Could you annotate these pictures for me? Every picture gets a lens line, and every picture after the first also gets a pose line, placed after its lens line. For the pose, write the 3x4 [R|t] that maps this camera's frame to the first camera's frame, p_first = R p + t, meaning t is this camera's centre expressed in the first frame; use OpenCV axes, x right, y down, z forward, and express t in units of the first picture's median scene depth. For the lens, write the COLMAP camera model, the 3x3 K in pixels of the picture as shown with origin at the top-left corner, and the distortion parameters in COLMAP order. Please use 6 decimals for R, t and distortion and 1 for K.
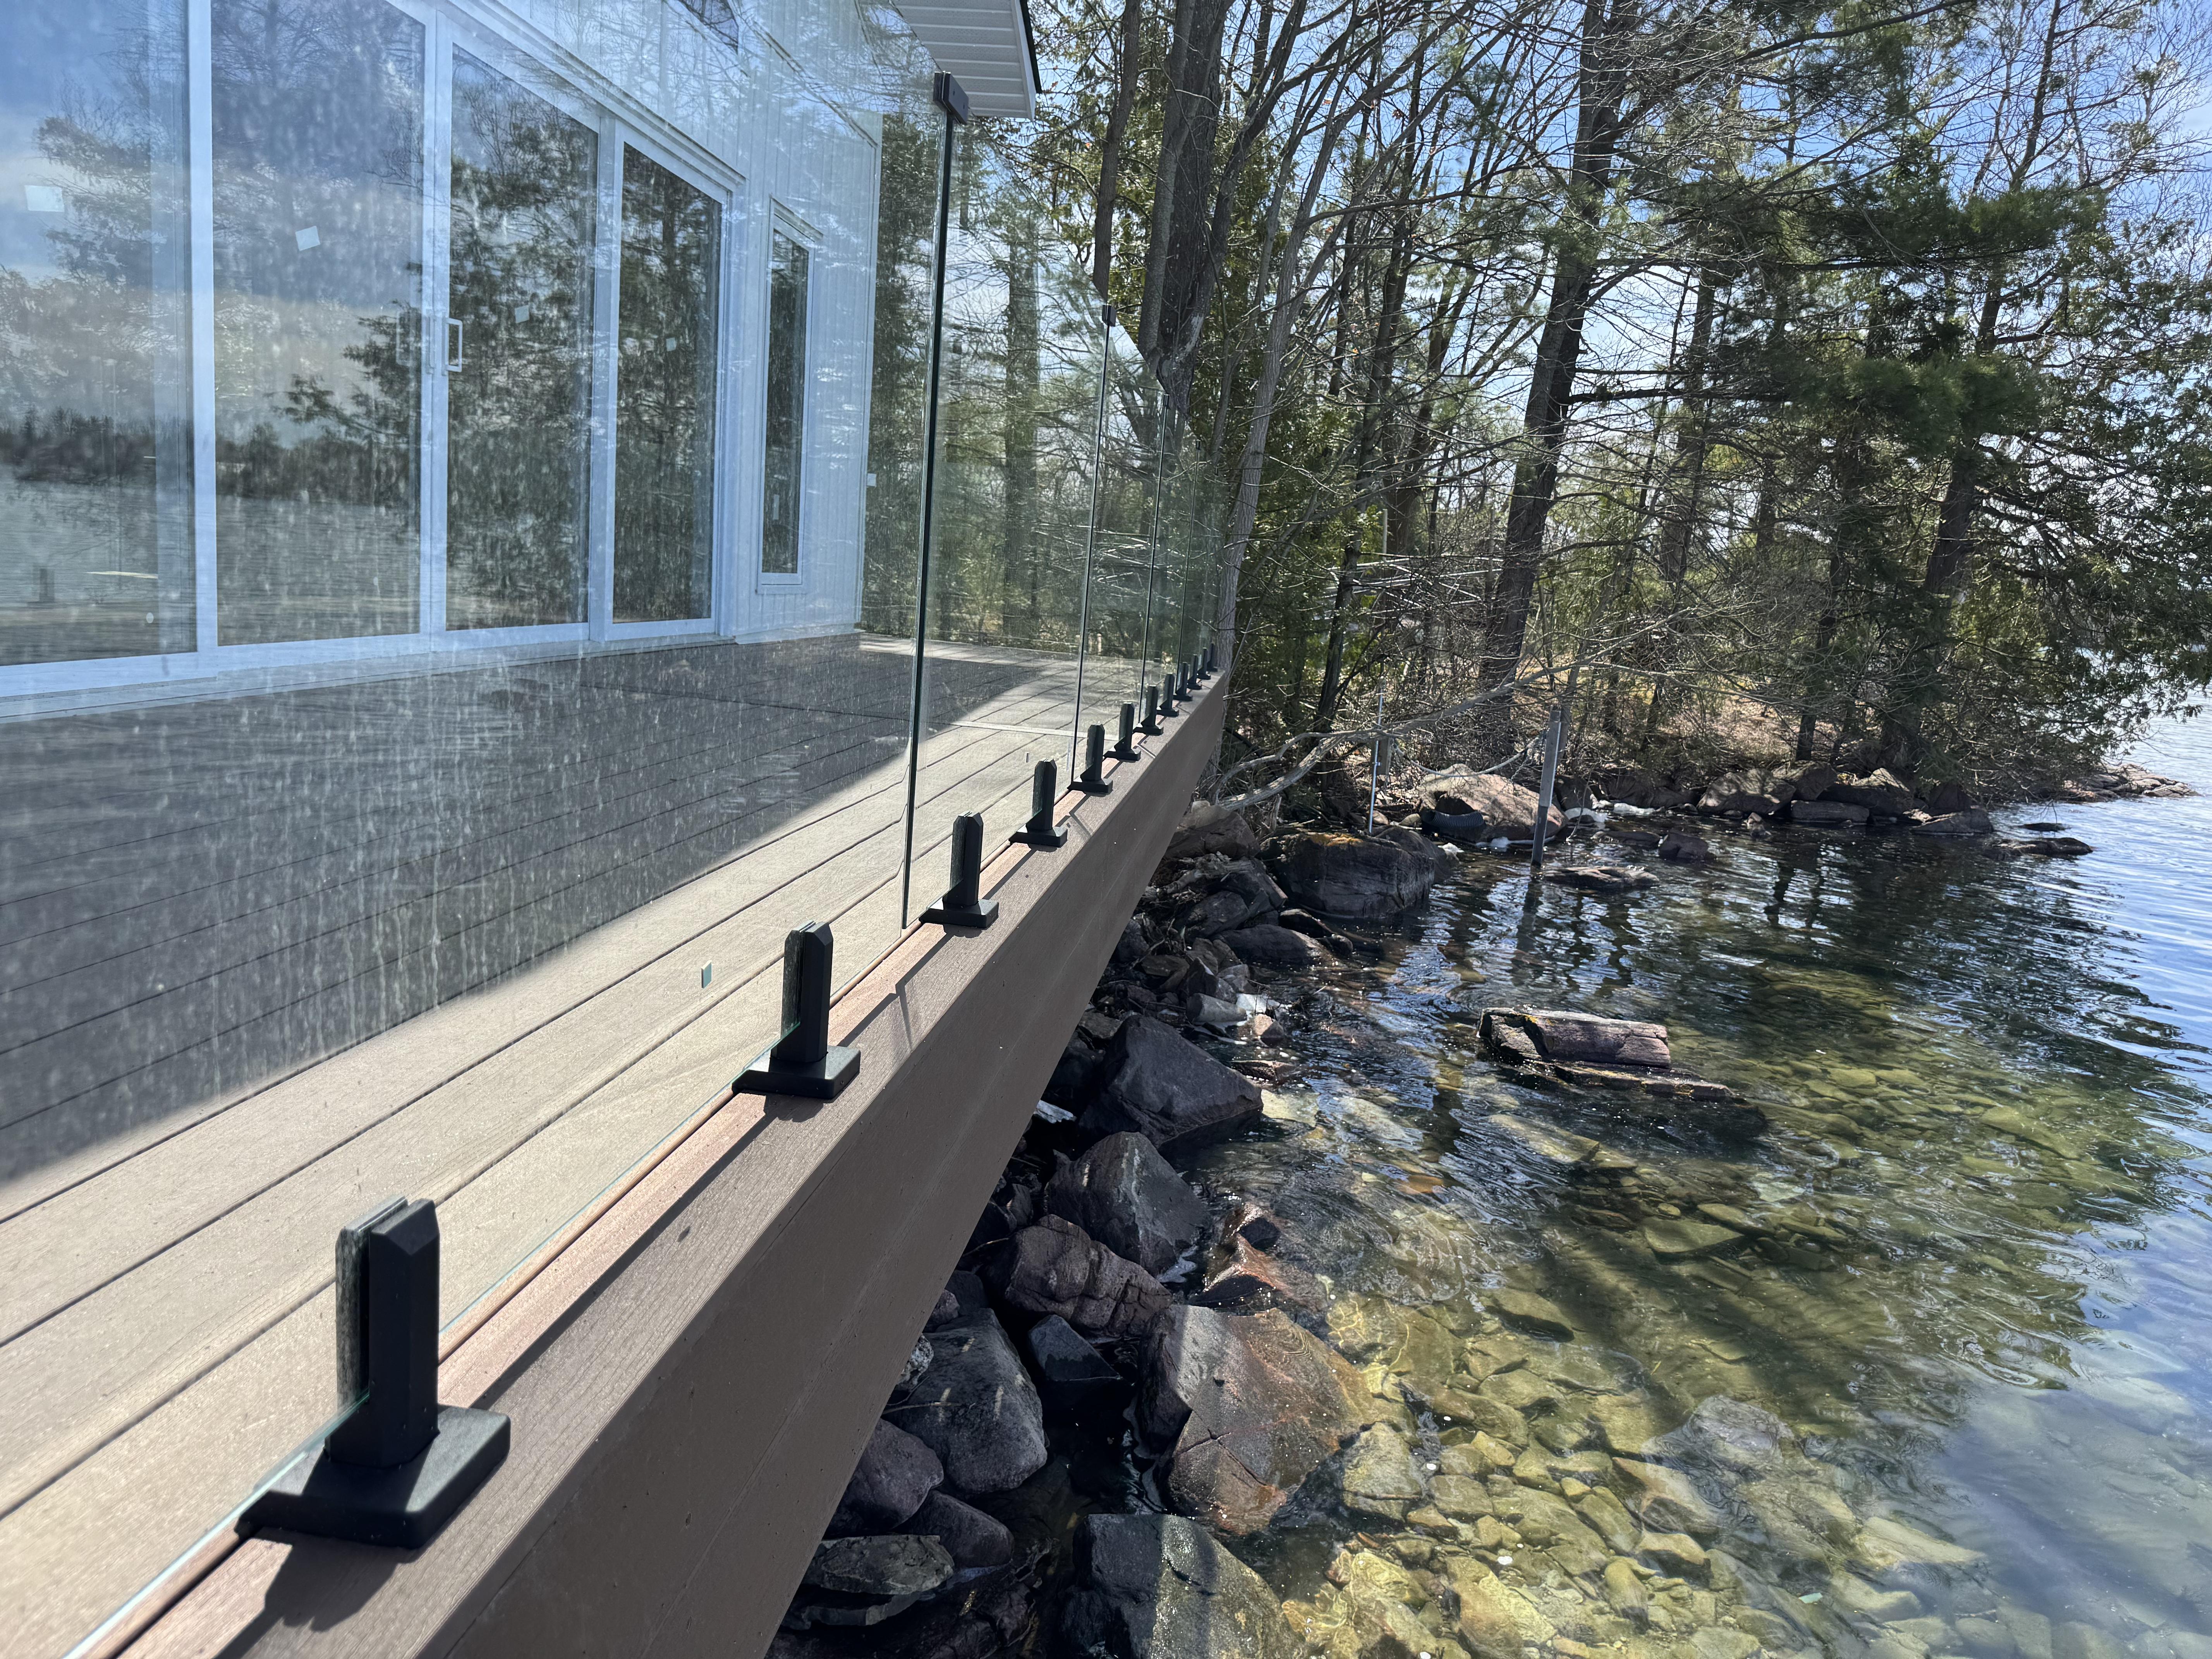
lens RADIAL K [[1549.1, 0, 1108.2], [0, 1549.1, 830.7], [0, 0, 1]] dist [0.072280, 0.000995]
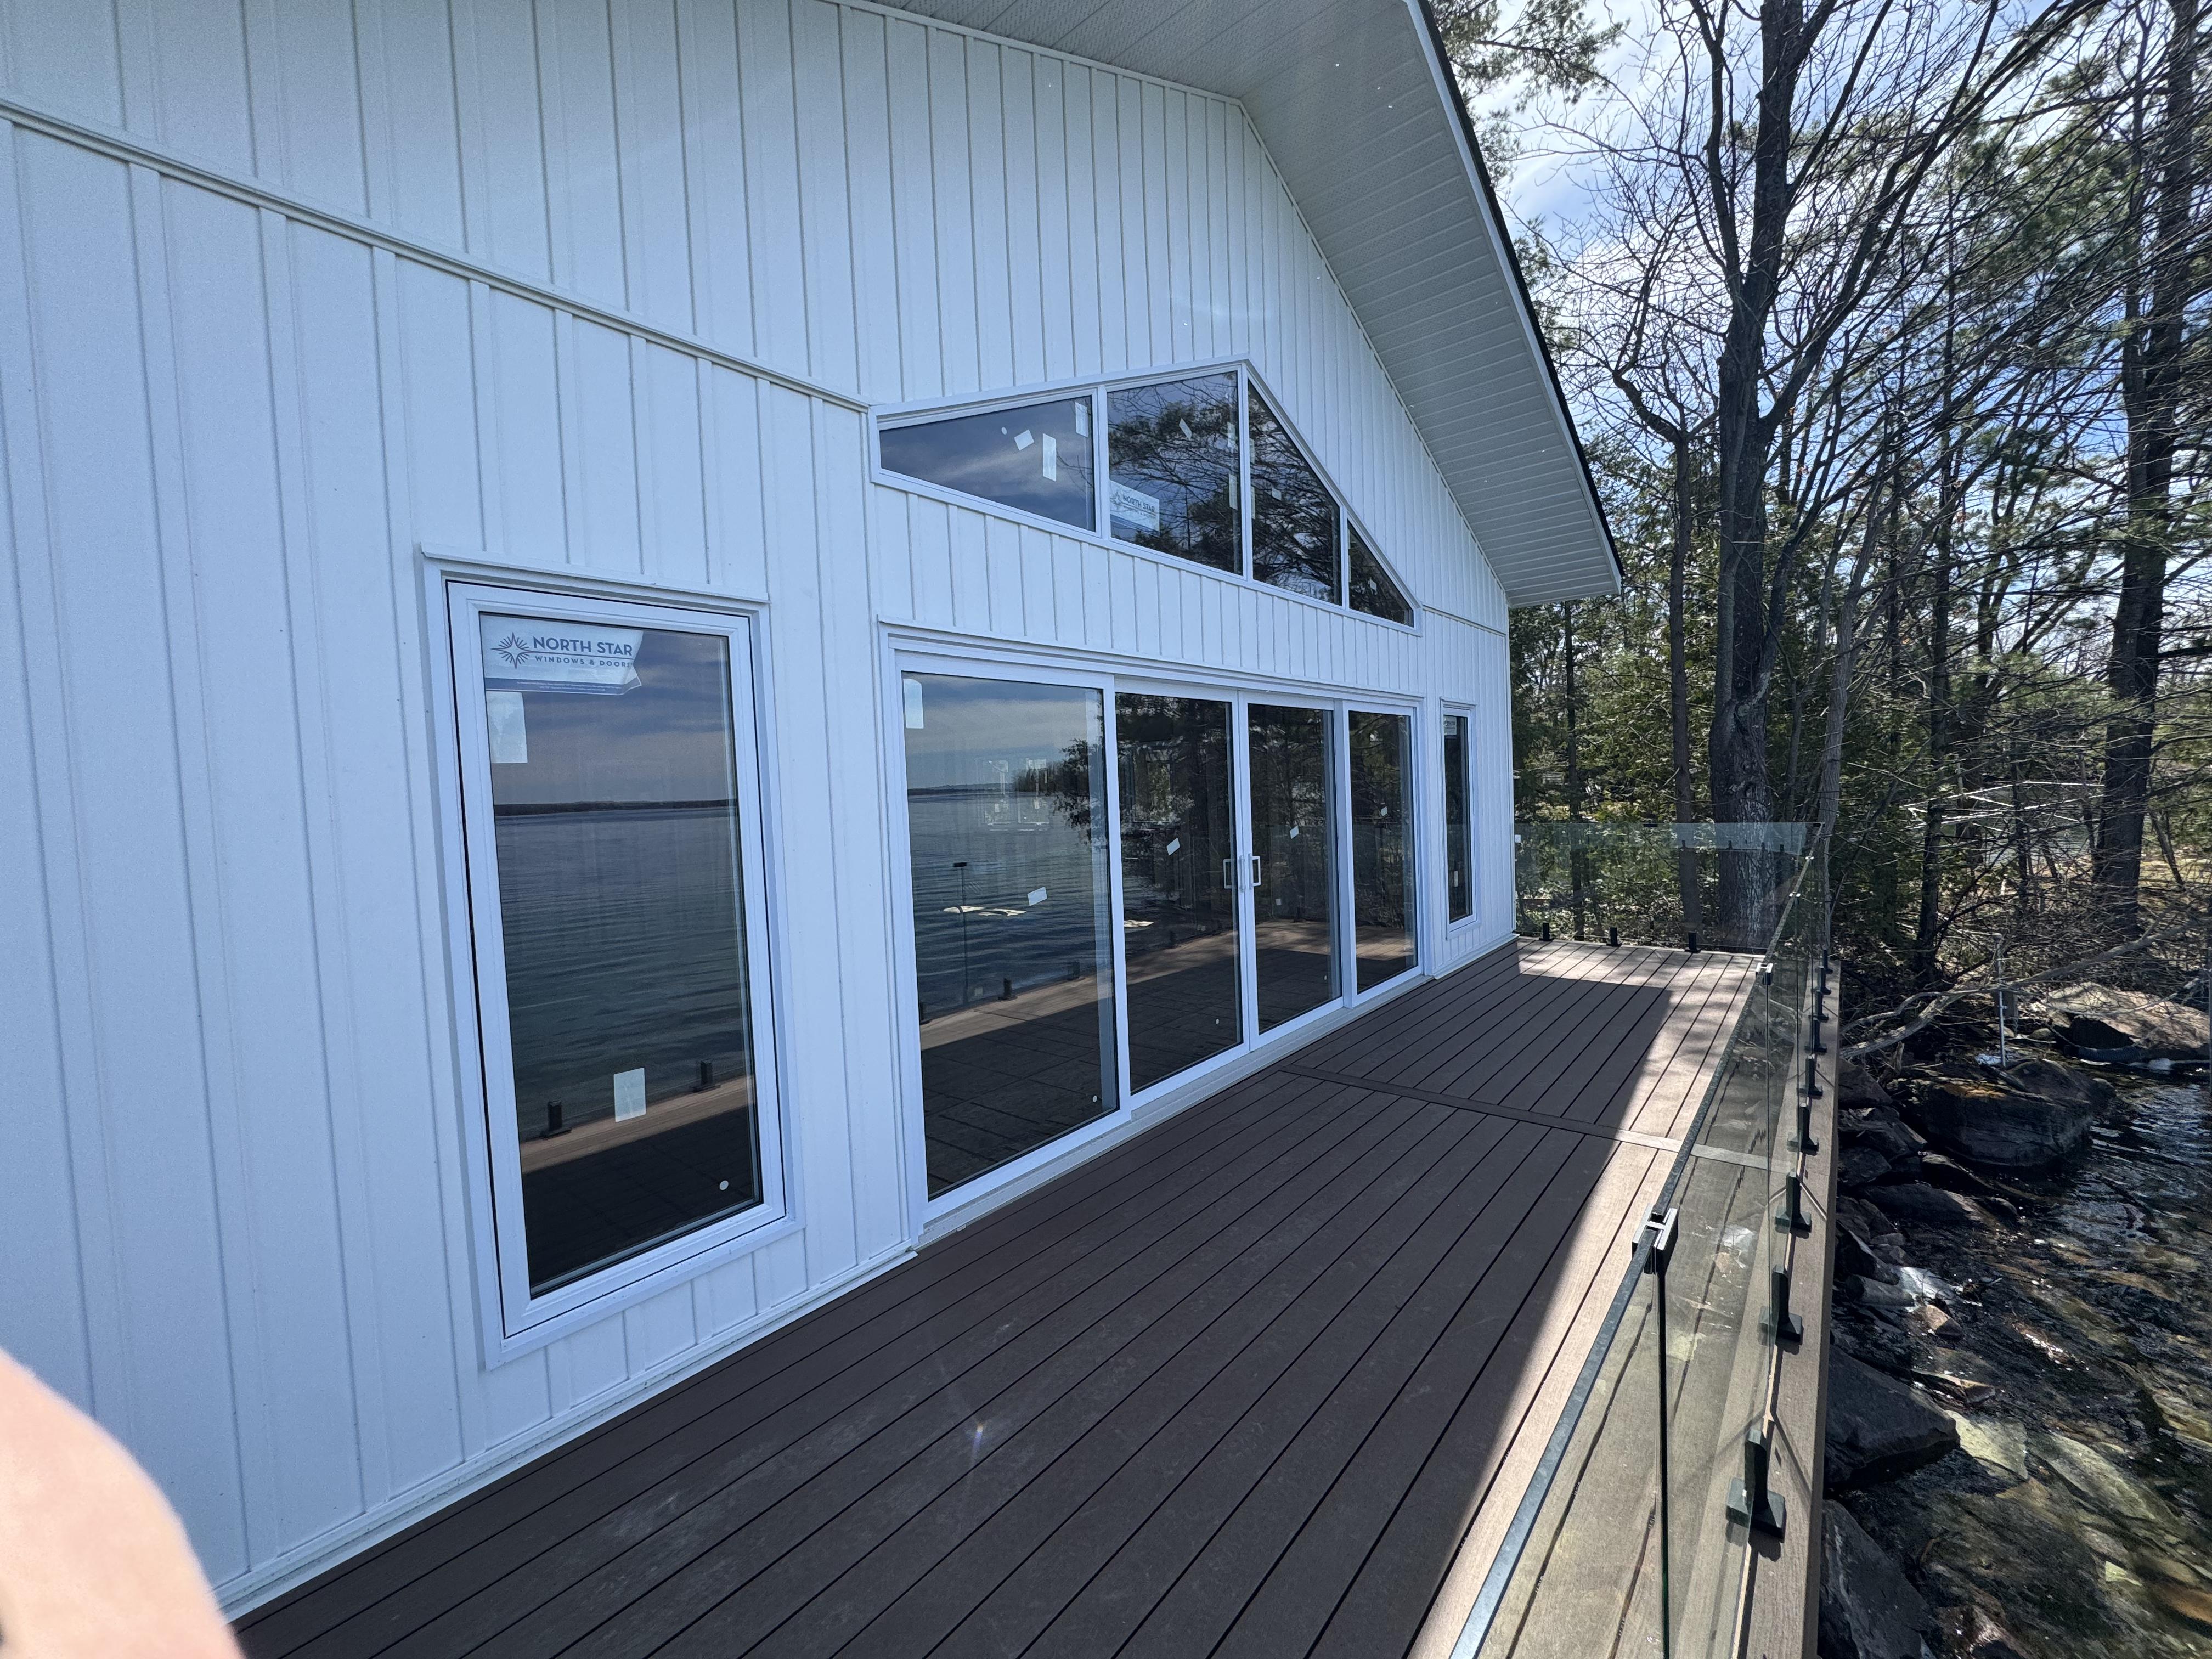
lens RADIAL K [[884.3, 0, 1103.5], [0, 884.3, 818.7], [0, 0, 1]] dist [-0.001881, -0.000524]
pose [[0.827986, -0.096805, -0.552329, -0.011938], [0.015909, 0.988645, -0.149428, -0.133075], [0.560523, 0.114937, 0.820124, 0.074129]]
